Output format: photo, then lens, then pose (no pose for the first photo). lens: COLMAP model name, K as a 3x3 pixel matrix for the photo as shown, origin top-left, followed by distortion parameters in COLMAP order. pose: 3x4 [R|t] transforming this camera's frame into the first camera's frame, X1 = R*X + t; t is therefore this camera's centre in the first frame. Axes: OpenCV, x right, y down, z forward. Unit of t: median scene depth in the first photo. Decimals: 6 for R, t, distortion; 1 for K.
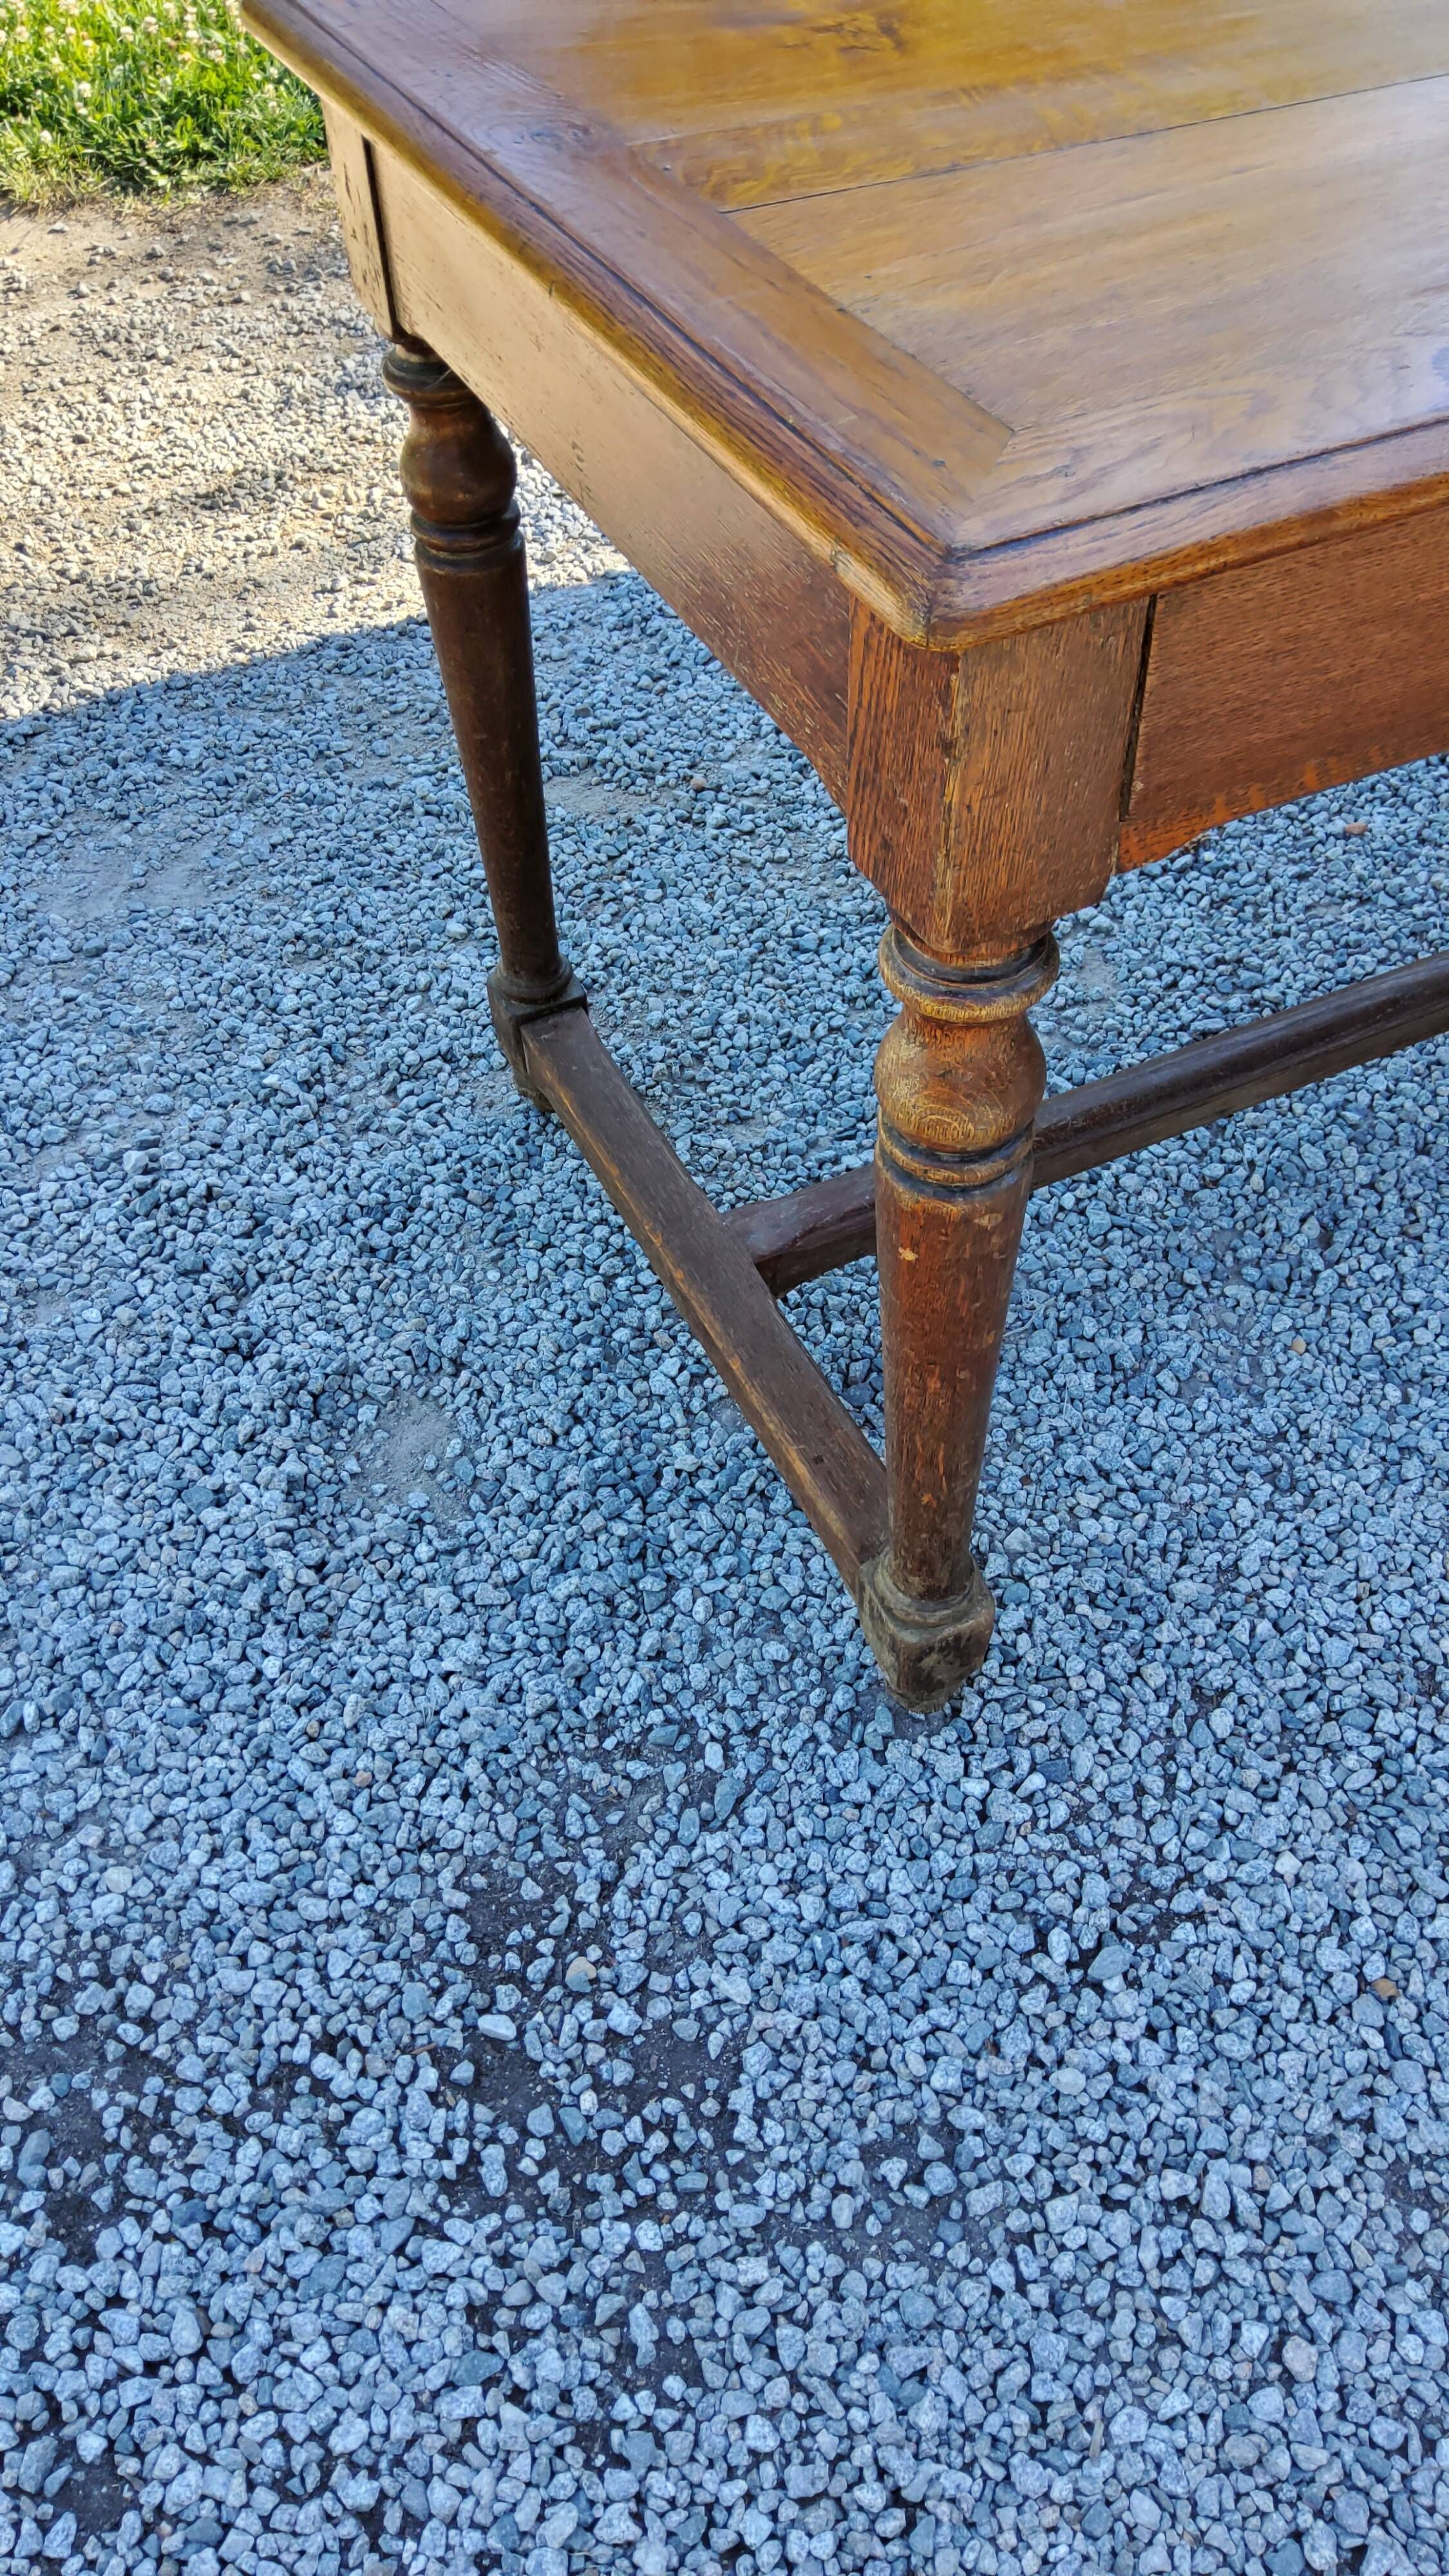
lens RADIAL K [[1948.8, 0, 741.6], [0, 1948.8, 1269.2], [0, 0, 1]] dist [0.132861, -0.268942]
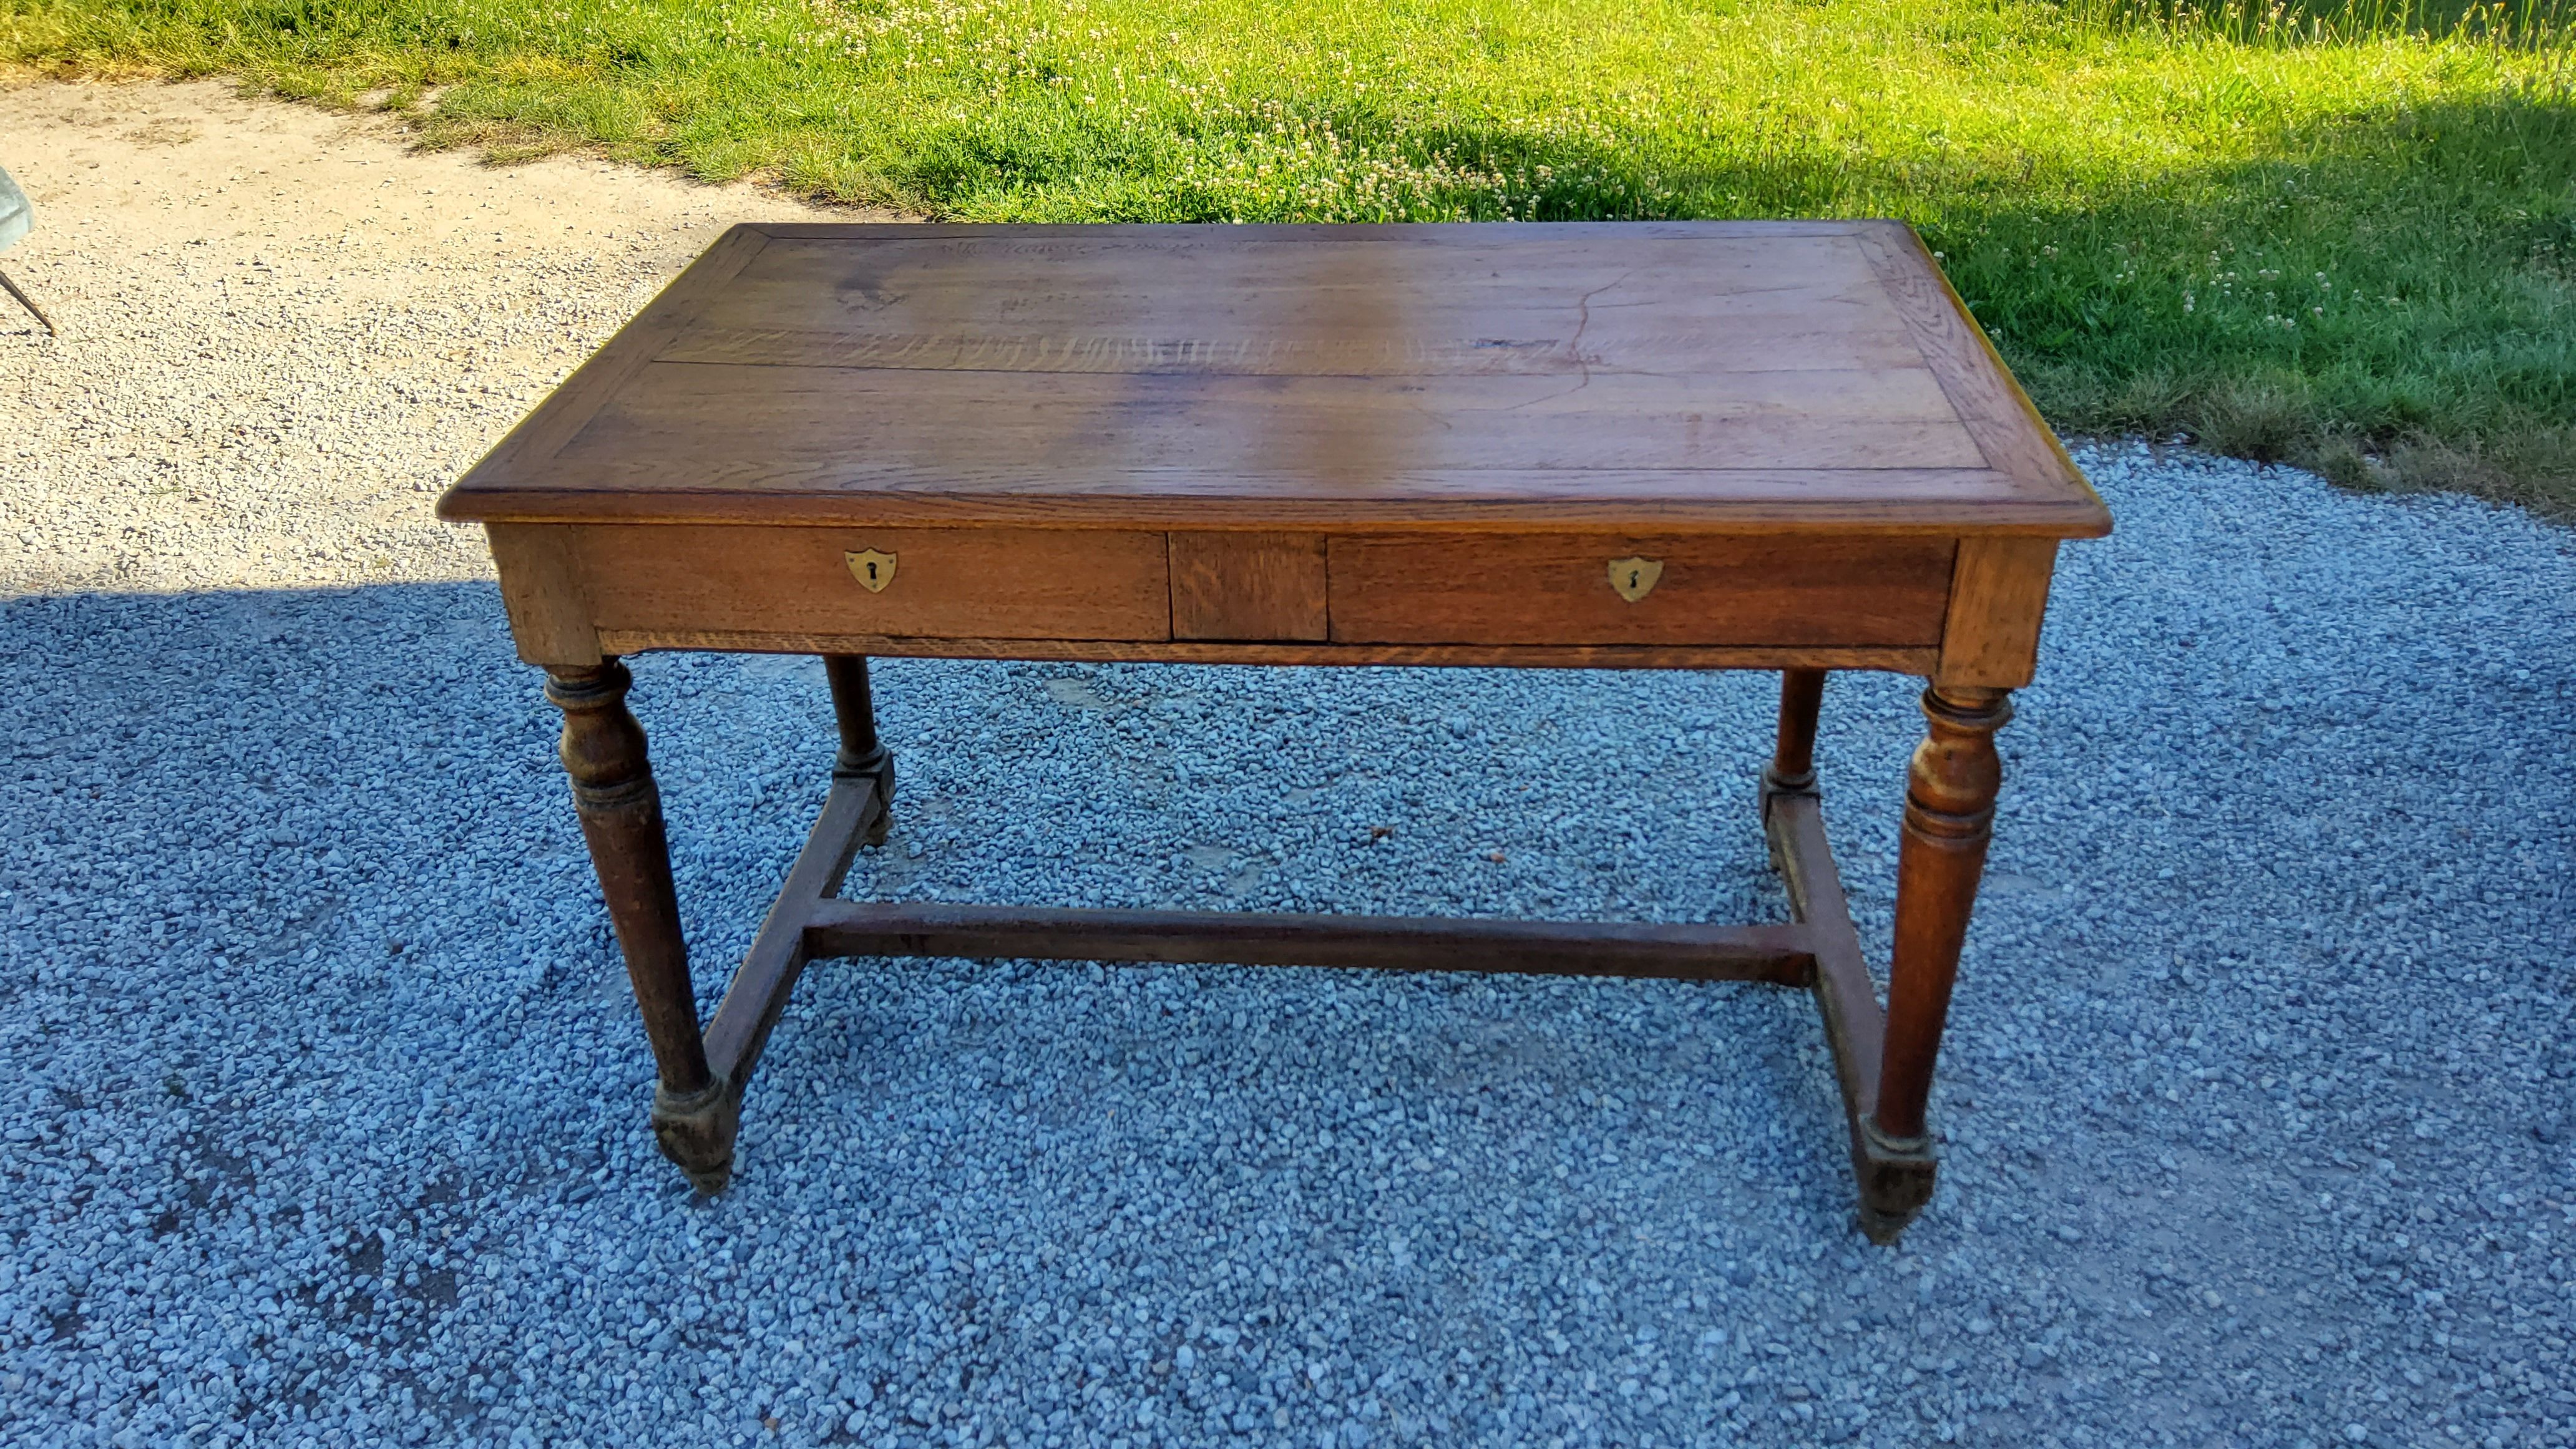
lens RADIAL K [[1948.2, 0, 1281.0], [0, 1948.2, 669.9], [0, 0, 1]] dist [0.119850, -0.208871]
pose [[0.862399, 0.254515, -0.437596, 1.089496], [-0.374276, 0.902610, -0.212632, 0.004120], [0.340860, 0.347155, 0.873669, -0.403622]]
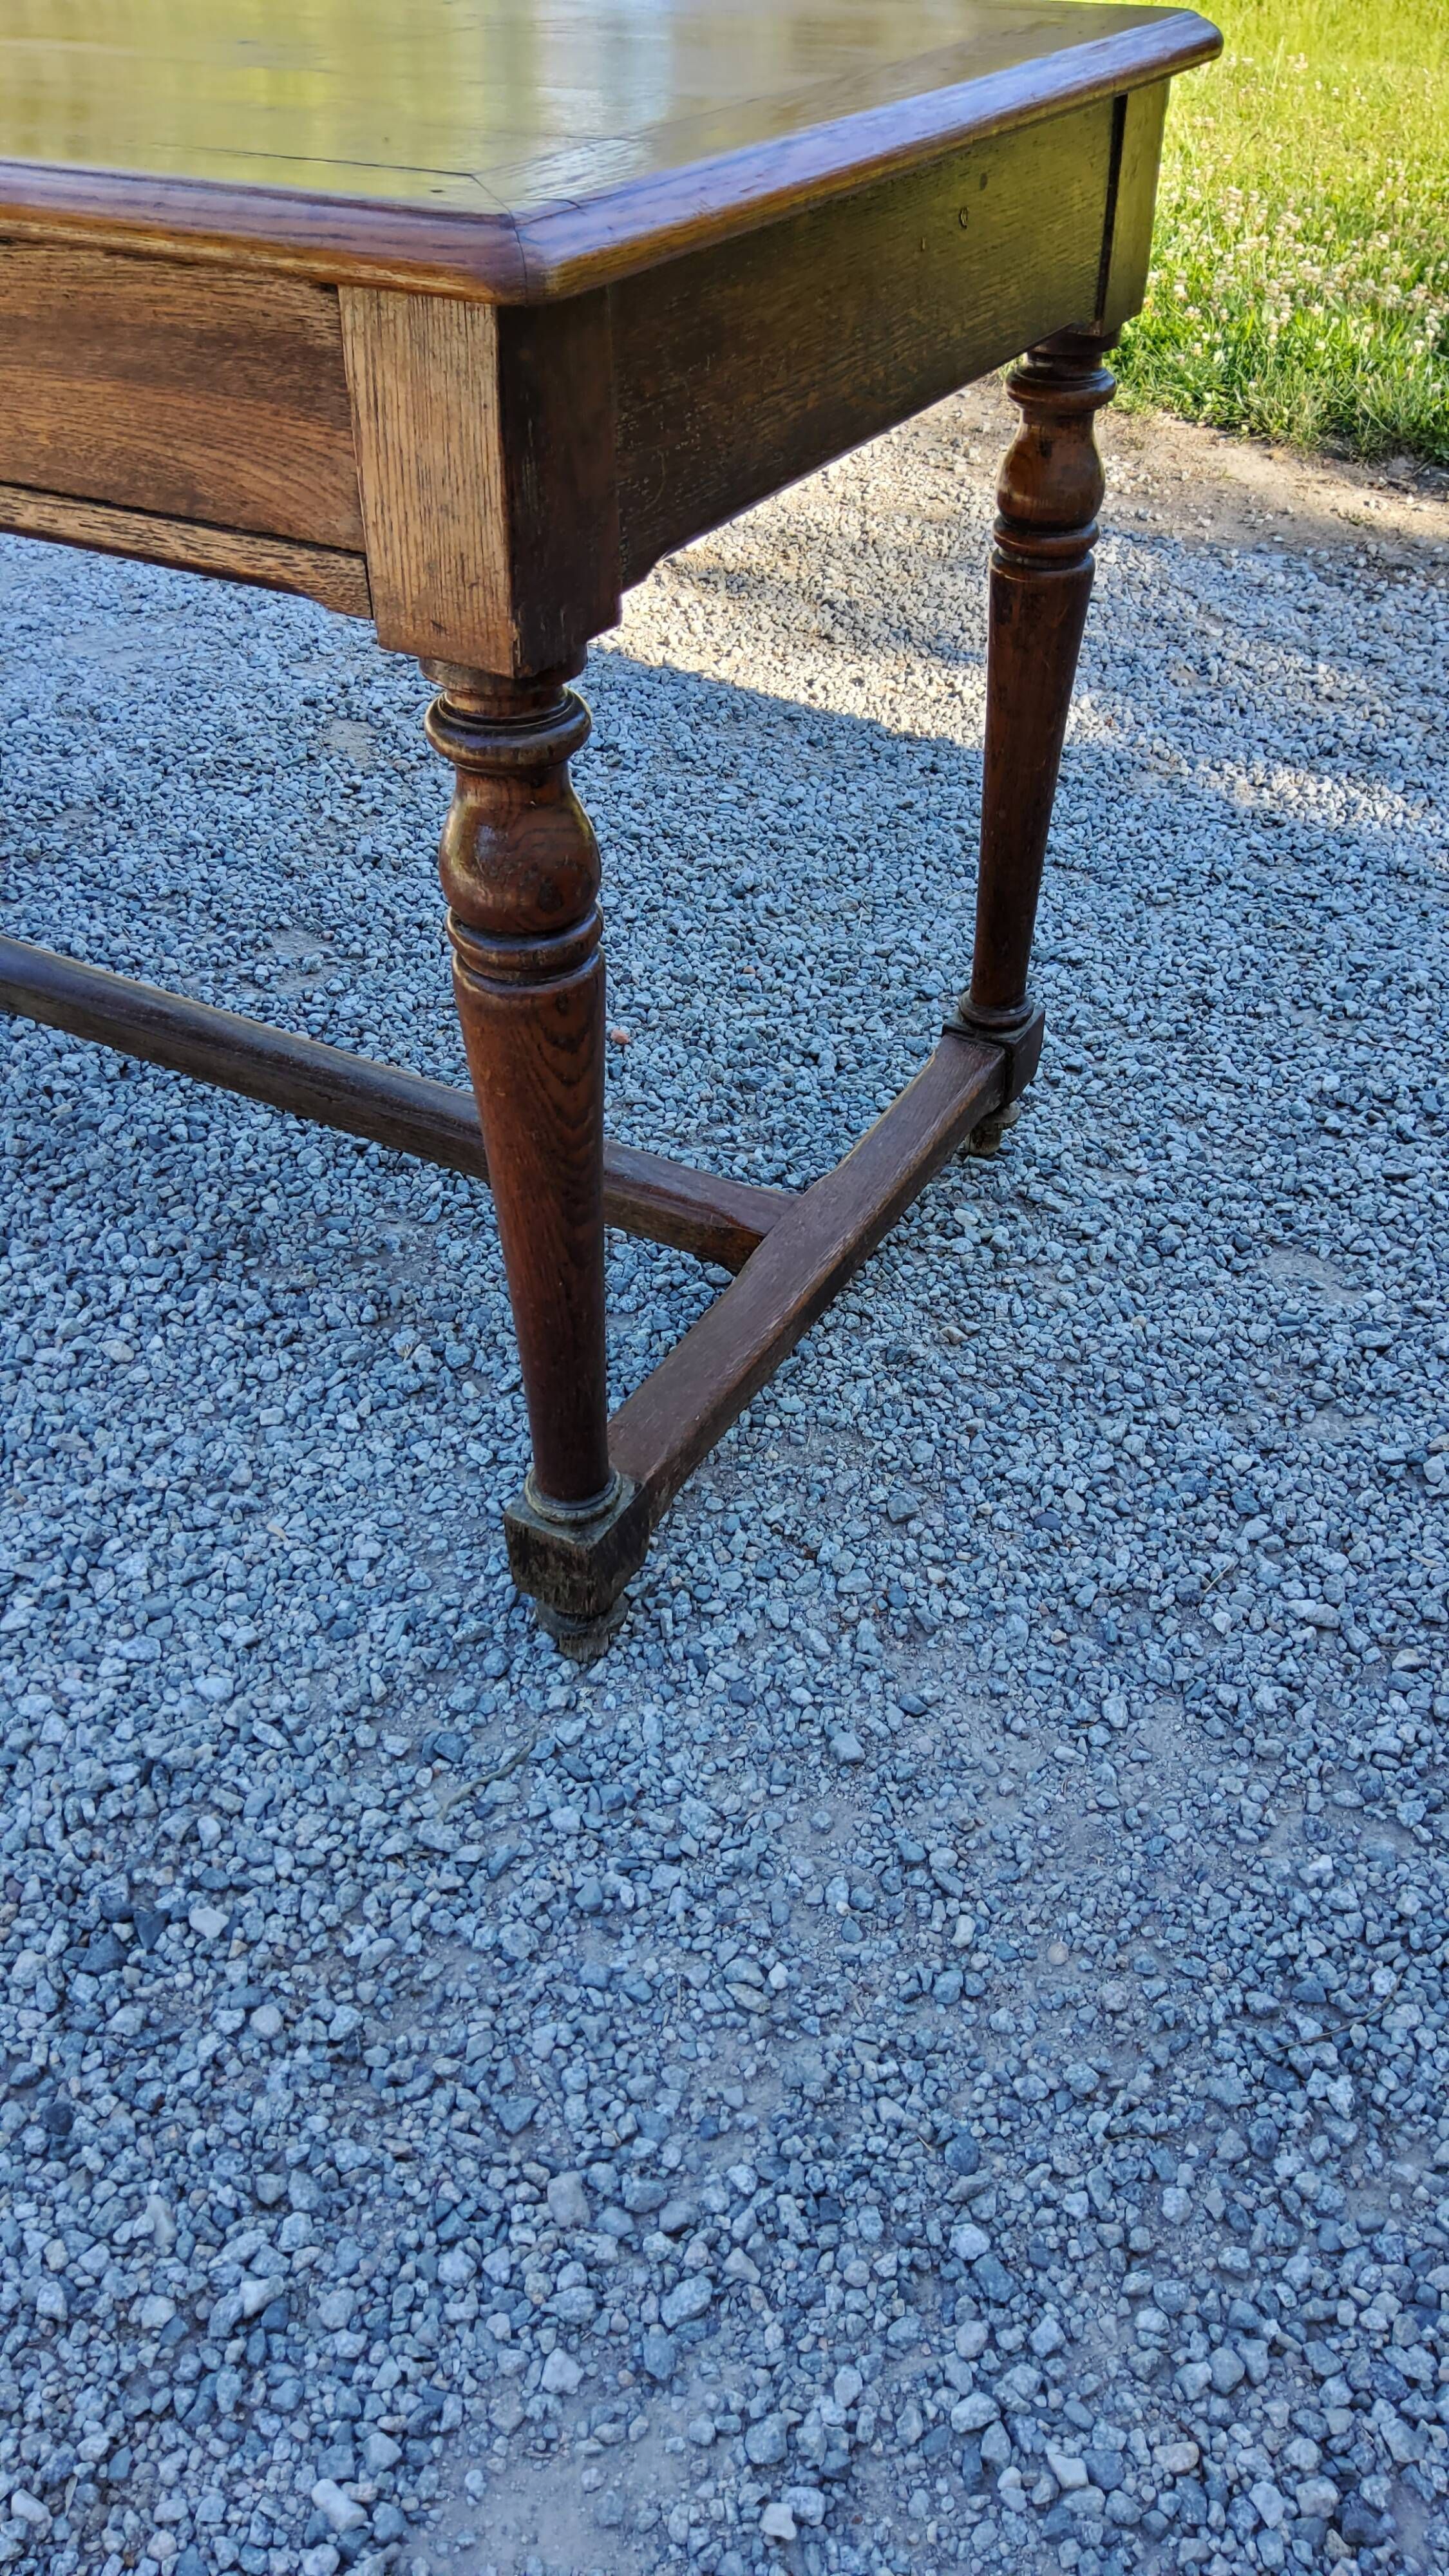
lens RADIAL K [[1980.4, 0, 745.5], [0, 1980.4, 1229.6], [0, 0, 1]] dist [0.102566, -0.184339]
pose [[0.568245, 0.523271, -0.635048, 1.498914], [-0.625780, 0.775946, 0.079417, -0.391419], [0.534320, 0.352271, 0.768380, 0.463143]]
